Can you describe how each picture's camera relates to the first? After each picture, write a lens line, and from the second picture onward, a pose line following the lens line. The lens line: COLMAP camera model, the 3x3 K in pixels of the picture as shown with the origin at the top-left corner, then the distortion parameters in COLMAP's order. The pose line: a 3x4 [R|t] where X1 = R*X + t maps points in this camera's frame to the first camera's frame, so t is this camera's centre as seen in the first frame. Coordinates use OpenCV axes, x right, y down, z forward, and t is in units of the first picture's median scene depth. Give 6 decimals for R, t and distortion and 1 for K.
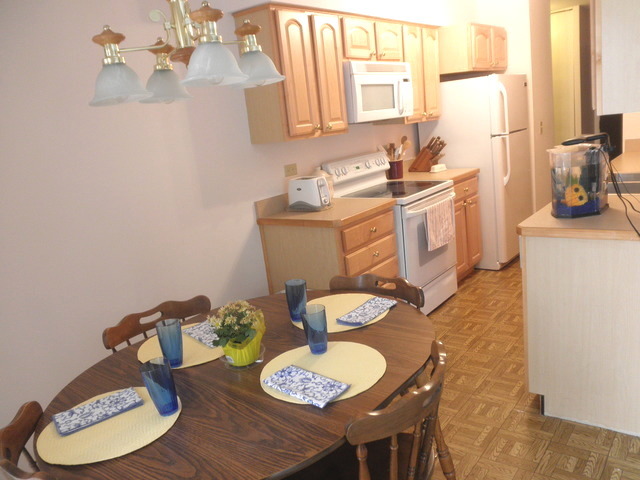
lens RADIAL K [[541.6, 0, 320.0], [0, 541.6, 240.0], [0, 0, 1]] dist [-0.137692, 0.163743]
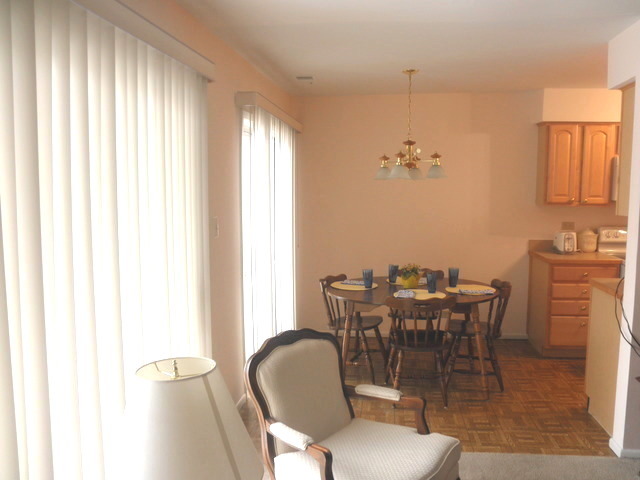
lens RADIAL K [[541.6, 0, 320.0], [0, 541.6, 240.0], [0, 0, 1]] dist [-0.137692, 0.163743]
pose [[0.500179, 0.203469, -0.841678, 0.898383], [-0.248980, 0.964749, 0.085261, -0.050133], [0.829355, 0.166915, 0.533207, -0.355366]]
